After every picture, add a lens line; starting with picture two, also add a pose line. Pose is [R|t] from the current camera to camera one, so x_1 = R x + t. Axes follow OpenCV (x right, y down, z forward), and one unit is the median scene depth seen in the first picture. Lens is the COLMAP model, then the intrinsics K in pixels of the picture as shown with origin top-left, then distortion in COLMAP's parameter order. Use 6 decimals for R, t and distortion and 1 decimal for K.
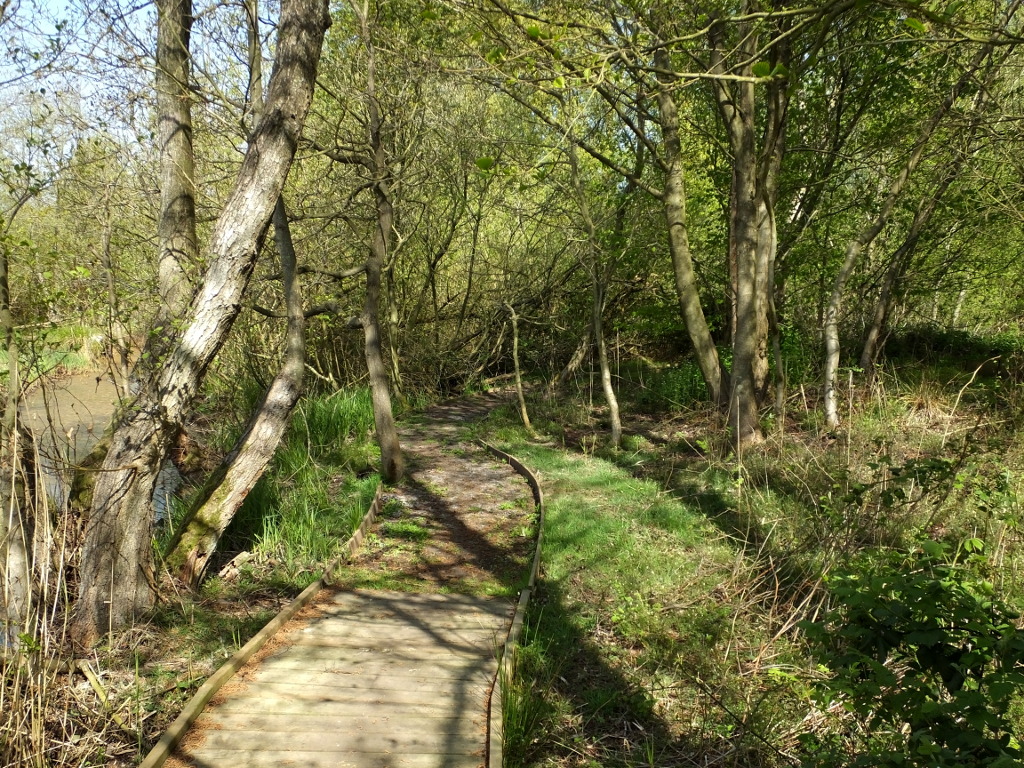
lens RADIAL K [[999.6, 0, 505.8], [0, 999.6, 377.3], [0, 0, 1]] dist [0.045765, 0.000000]
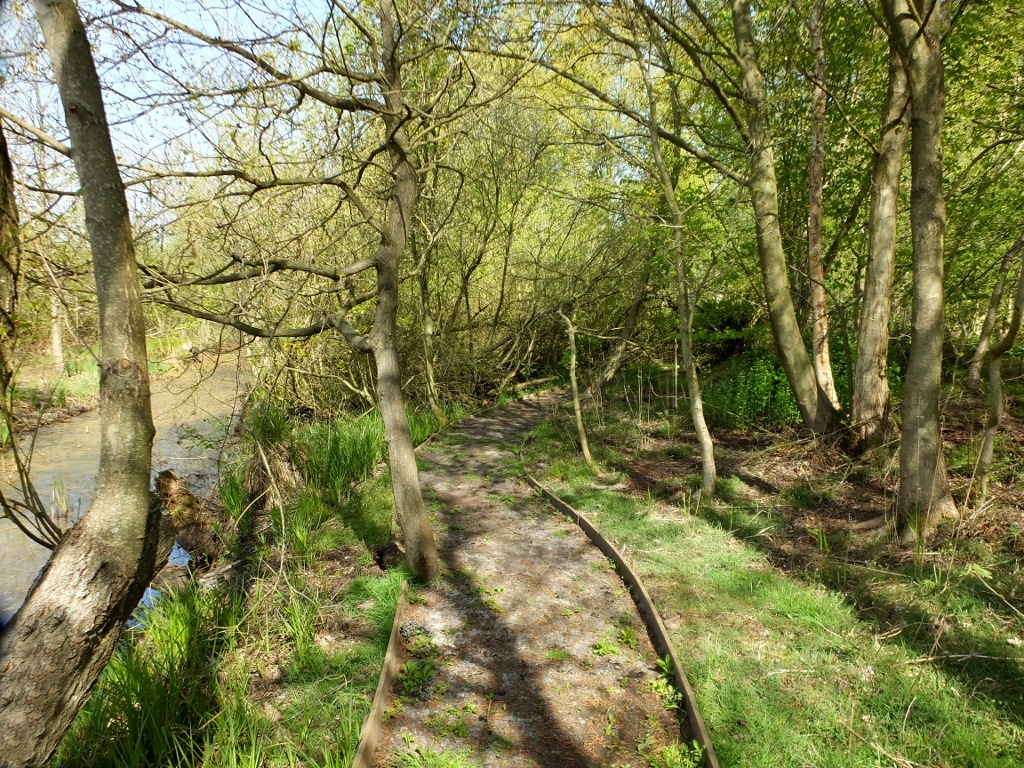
lens RADIAL K [[701.9, 0, 517.5], [0, 701.9, 391.5], [0, 0, 1]] dist [-0.025130, 0.000902]
pose [[0.999906, -0.012861, 0.004810, -0.037188], [0.012663, 0.999151, 0.039212, -0.030698], [-0.005310, -0.039147, 0.999219, 0.391924]]
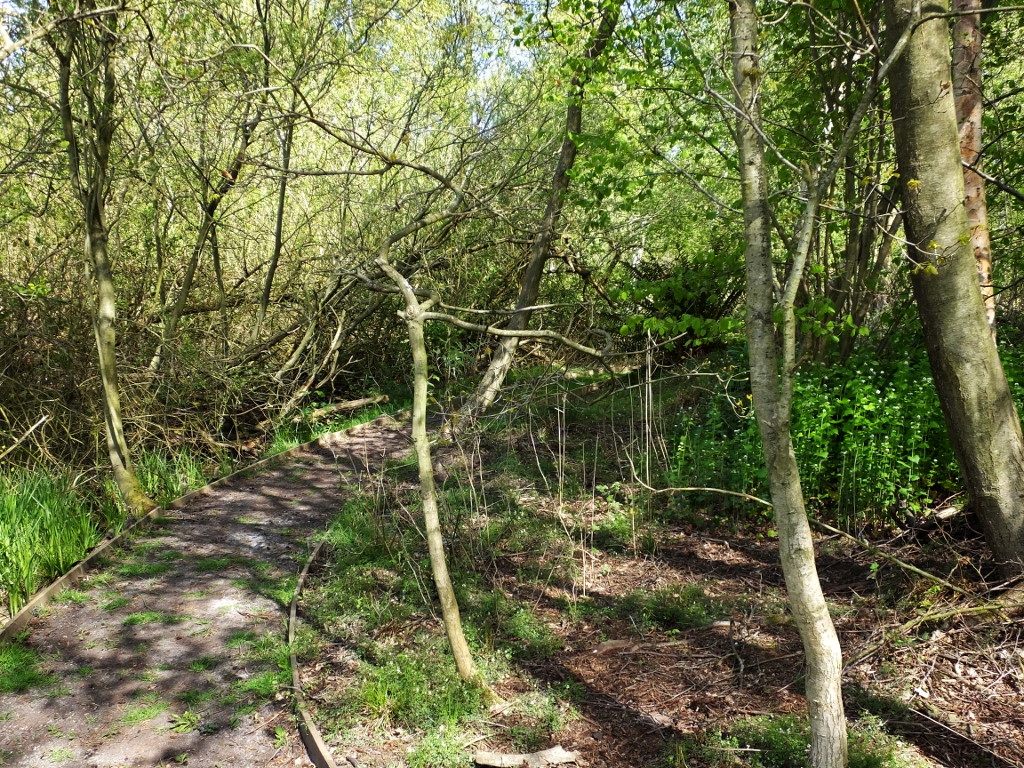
lens RADIAL K [[999.6, 0, 512.8], [0, 999.6, 388.2], [0, 0, 1]] dist [0.045765, 0.000000]
pose [[0.983010, -0.023660, 0.182021, -0.018008], [0.017890, 0.999286, 0.033278, -0.043264], [-0.182678, -0.029456, 0.982731, 0.644223]]
